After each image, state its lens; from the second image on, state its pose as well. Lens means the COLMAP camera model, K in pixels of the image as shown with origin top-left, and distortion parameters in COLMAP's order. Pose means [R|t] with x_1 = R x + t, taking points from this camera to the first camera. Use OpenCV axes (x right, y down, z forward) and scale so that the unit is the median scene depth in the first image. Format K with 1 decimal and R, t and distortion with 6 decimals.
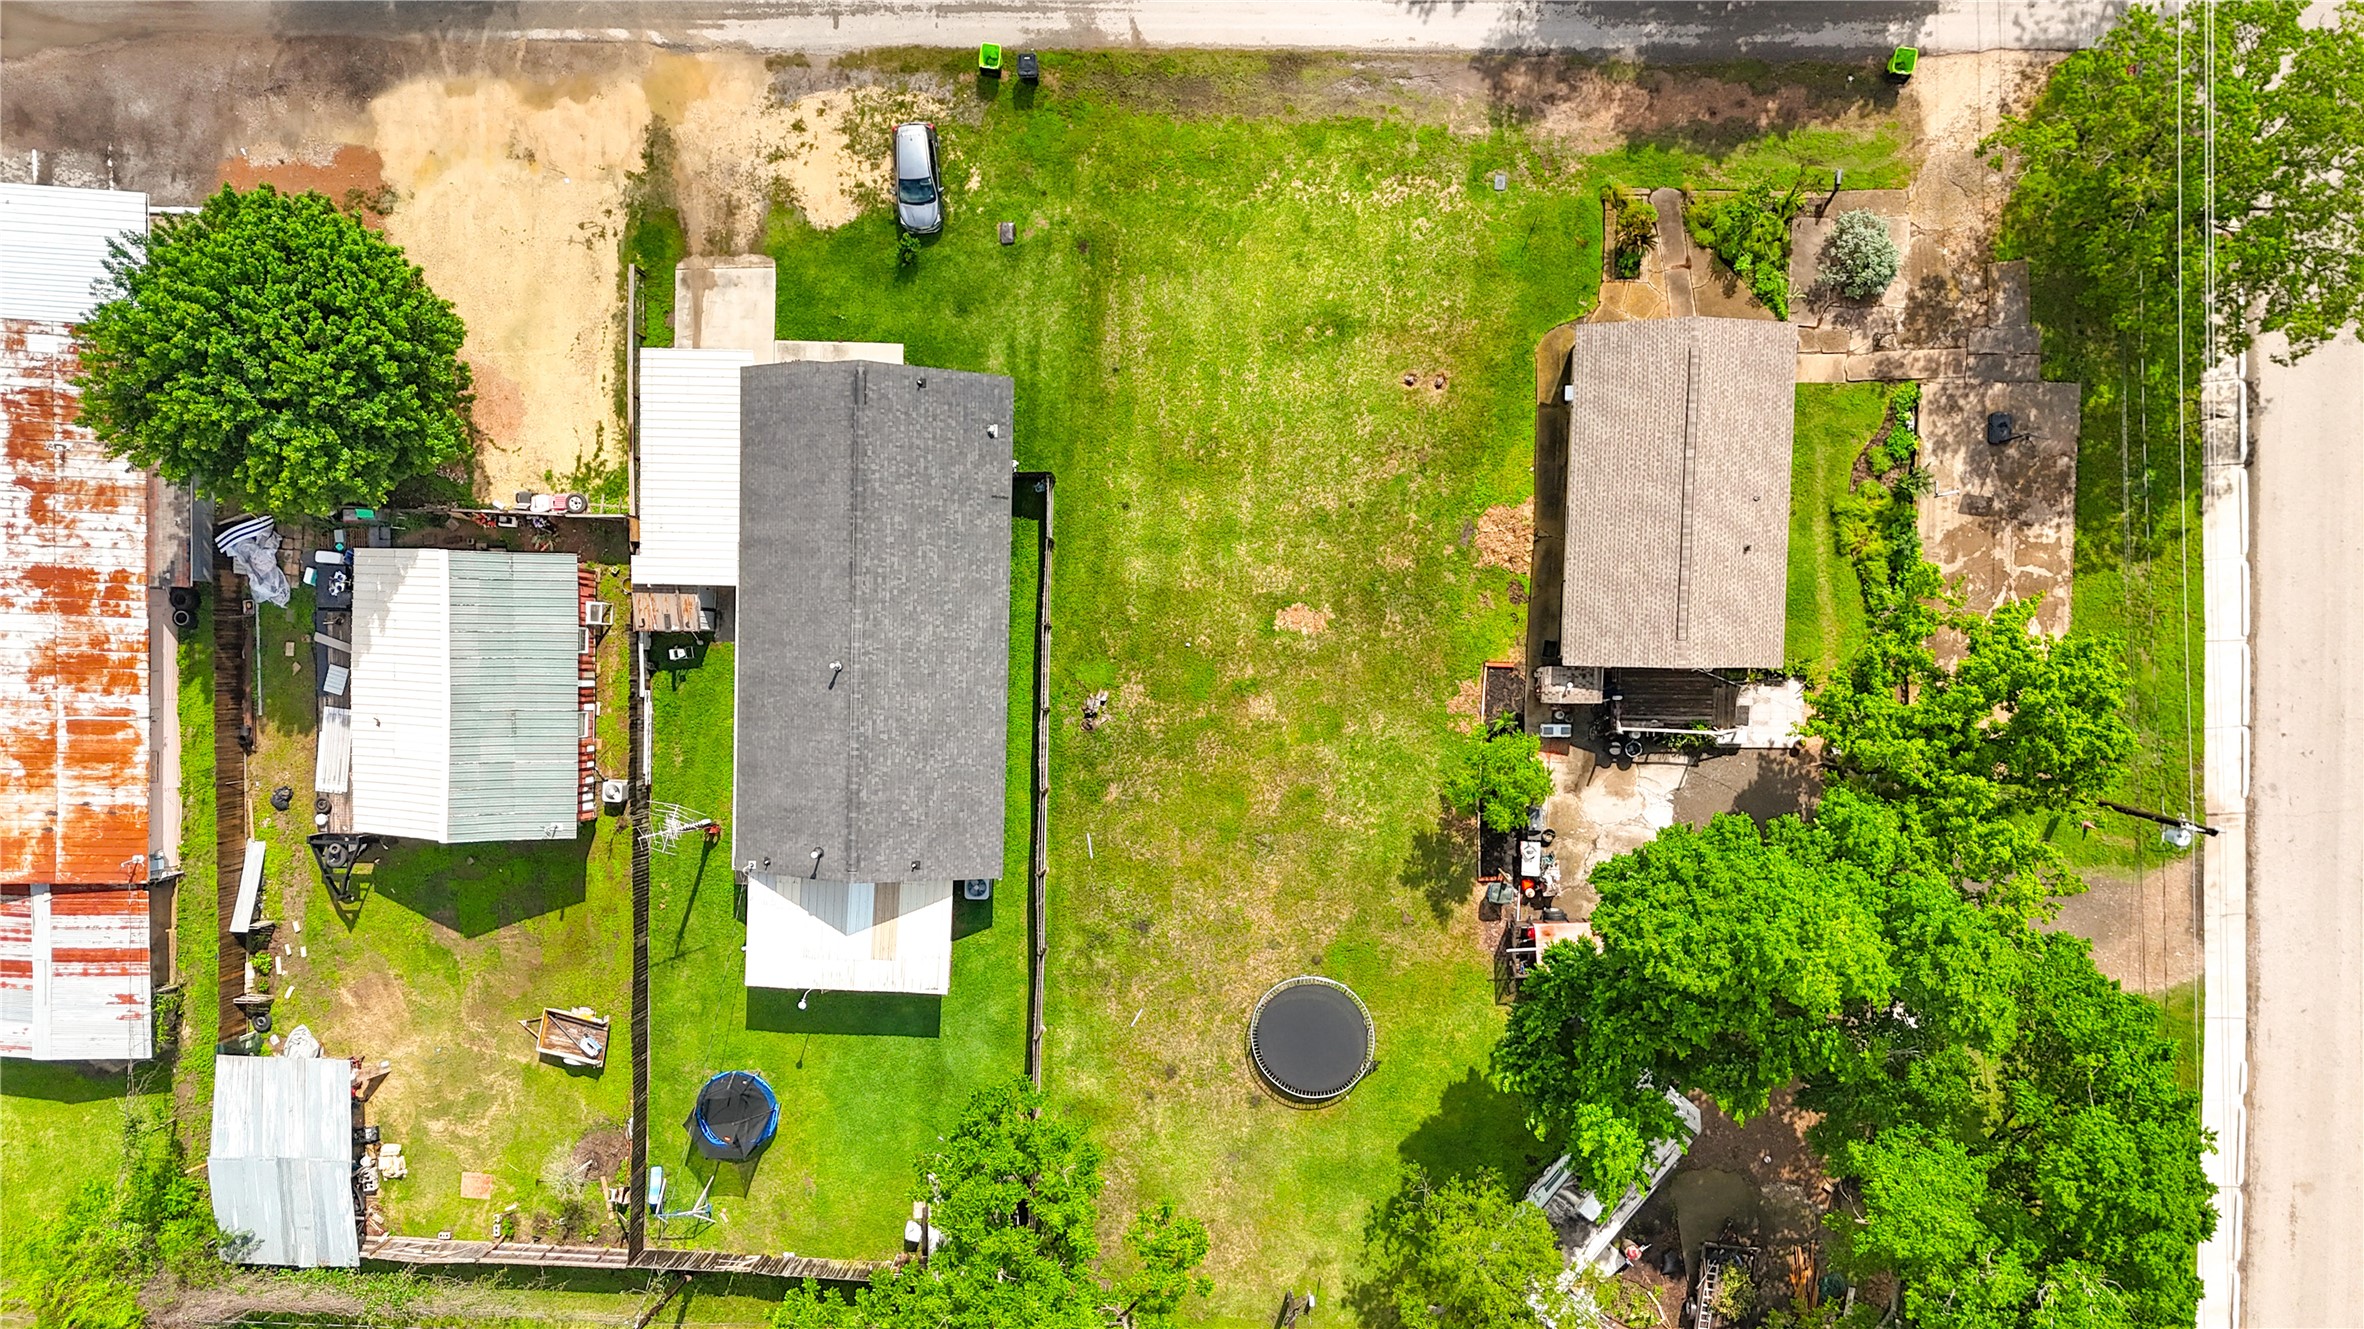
lens RADIAL K [[1739.8, 0, 1158.5], [0, 1739.8, 786.2], [0, 0, 1]] dist [0.070666, -0.066515]
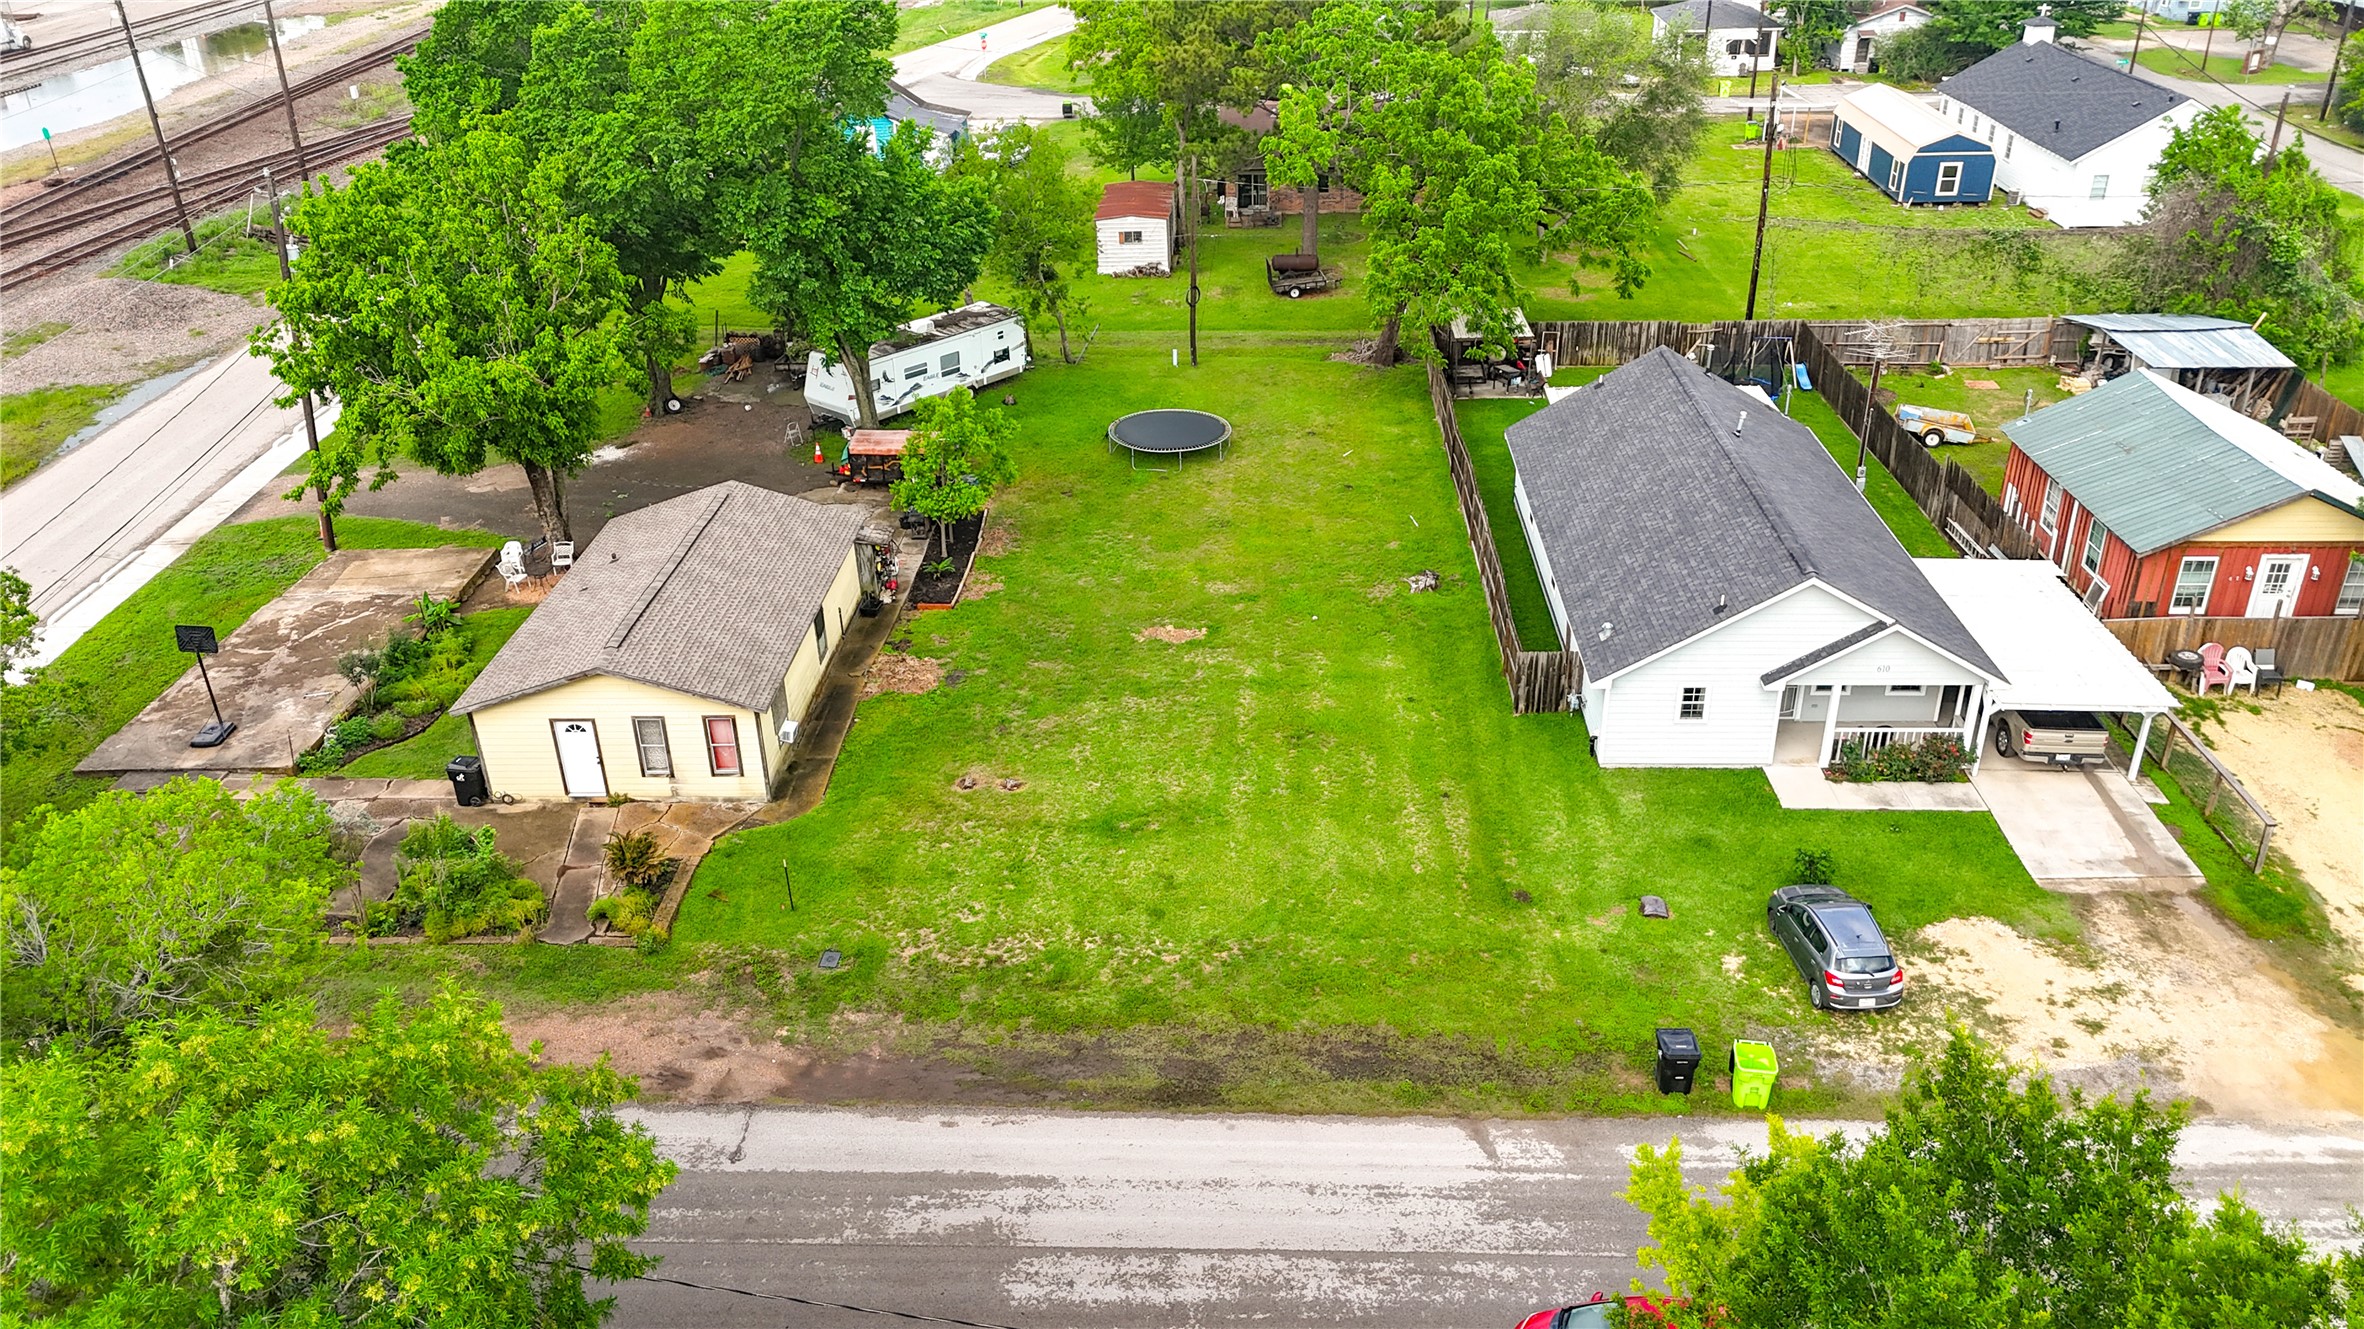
lens RADIAL K [[1739.8, 0, 1181.8], [0, 1739.8, 668.1], [0, 0, 1]] dist [0.070666, -0.066515]
pose [[-0.997991, 0.045487, 0.044110, 0.044674], [0.014043, -0.520056, 0.854016, -0.785991], [0.061786, 0.852920, 0.518373, 0.609639]]
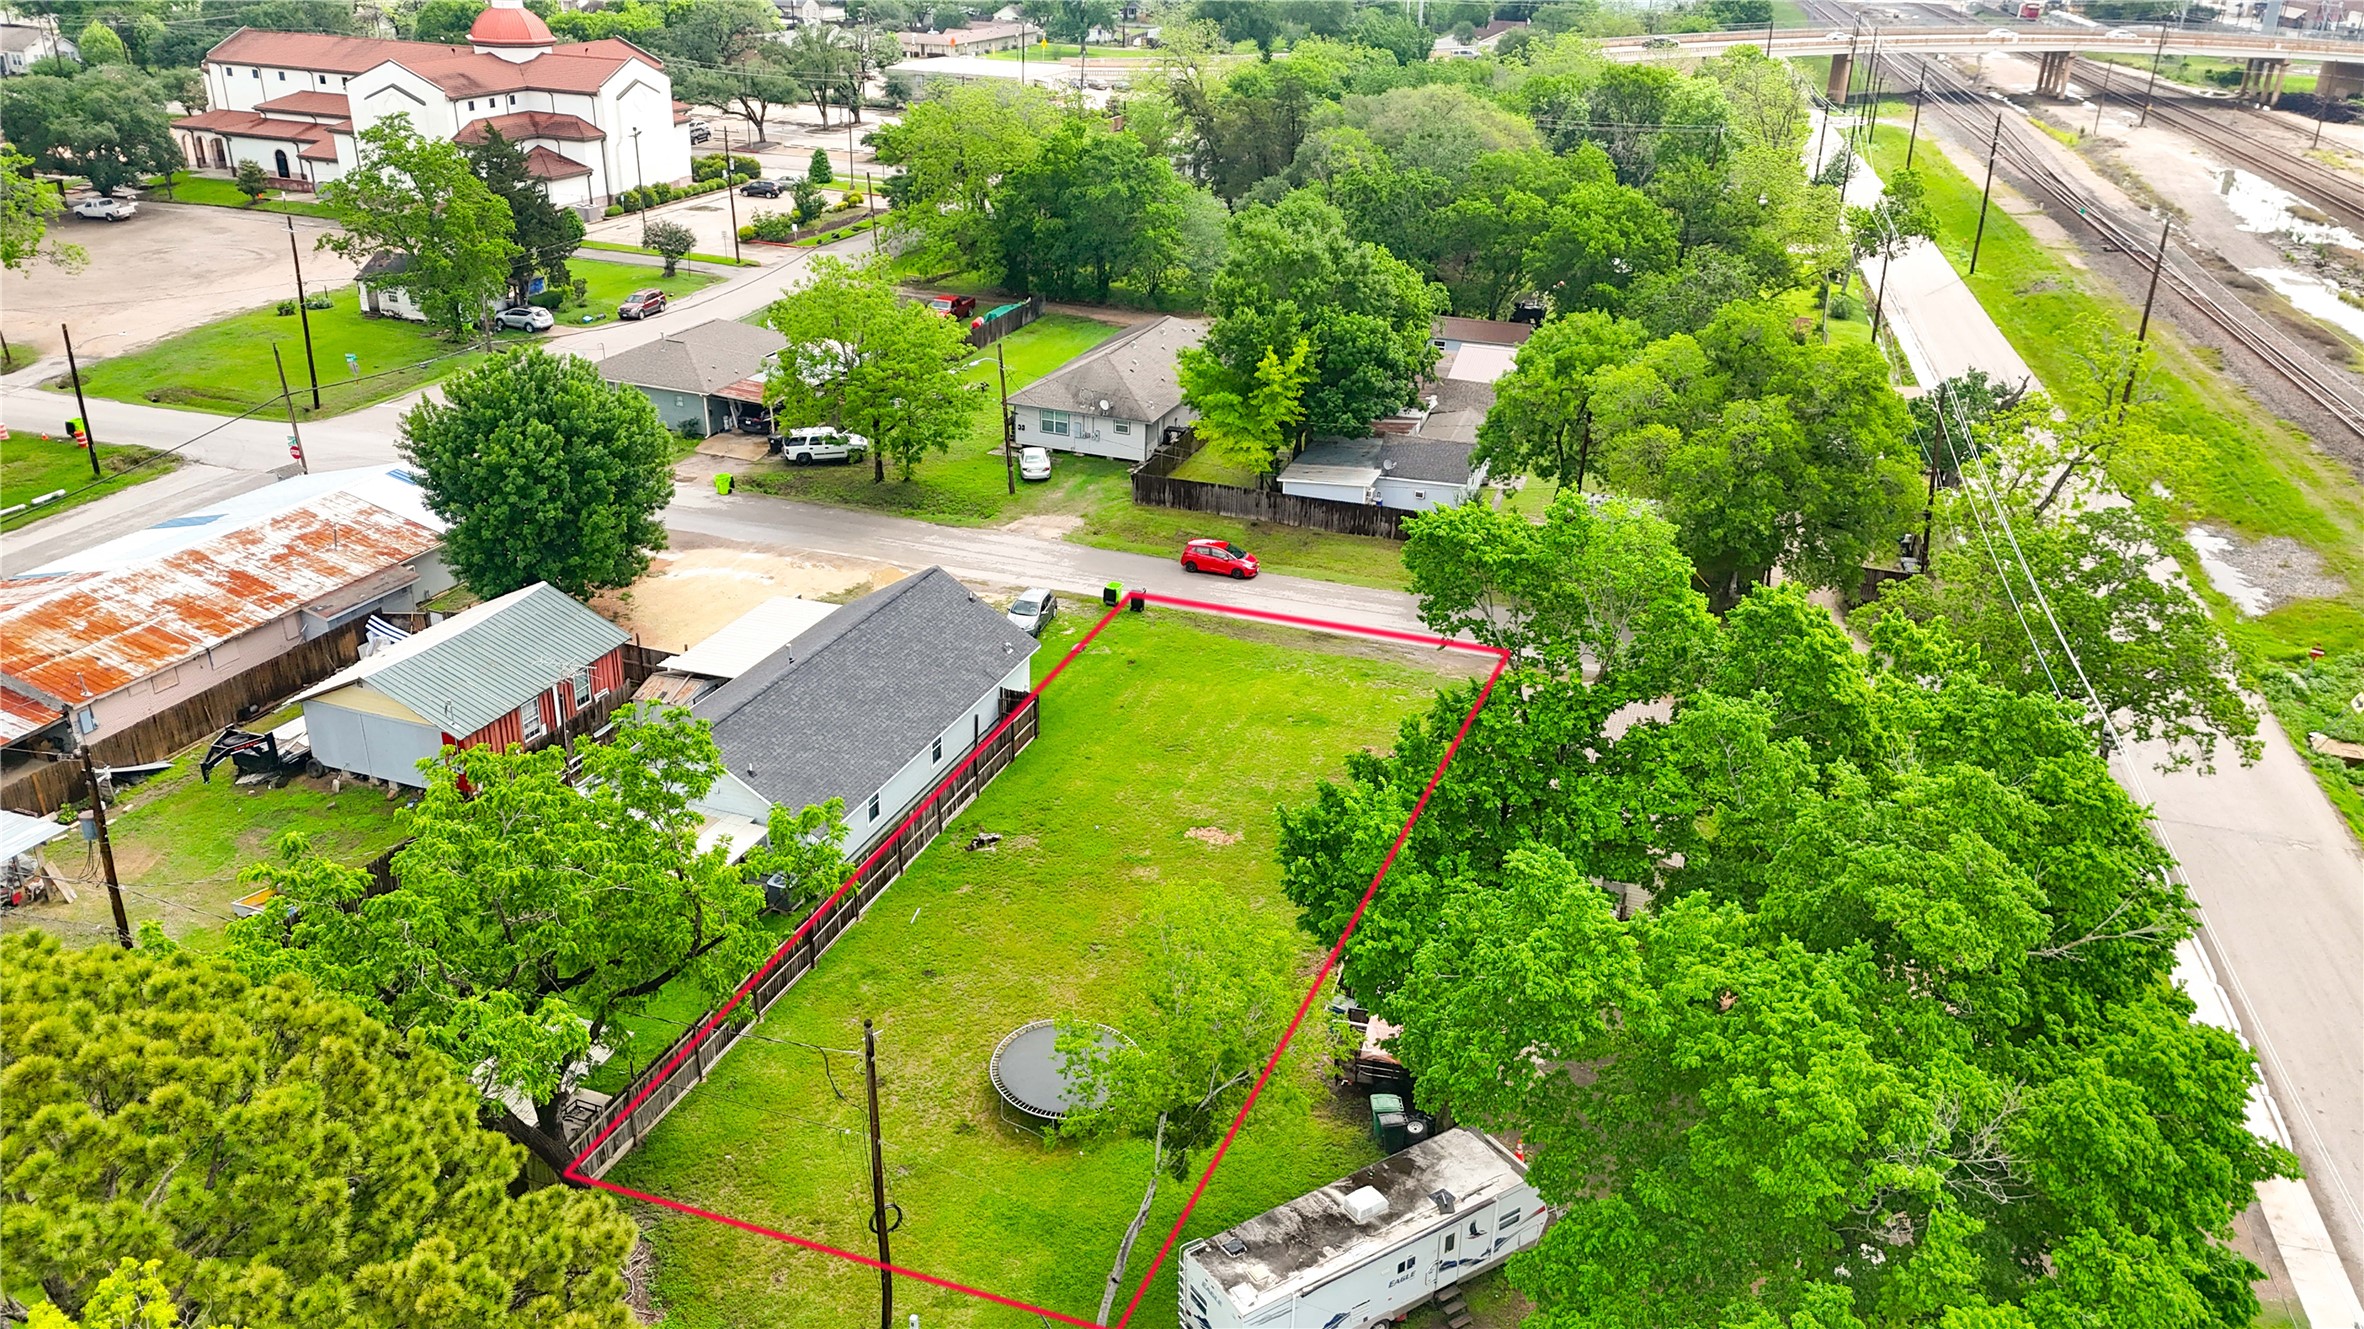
lens RADIAL K [[1739.8, 0, 1189.5], [0, 1739.8, 653.6], [0, 0, 1]] dist [0.070666, -0.066515]
pose [[0.948850, 0.182079, -0.257936, 0.311661], [-0.304863, 0.315907, -0.898477, 0.781474], [-0.082110, 0.931155, 0.355257, 0.553476]]
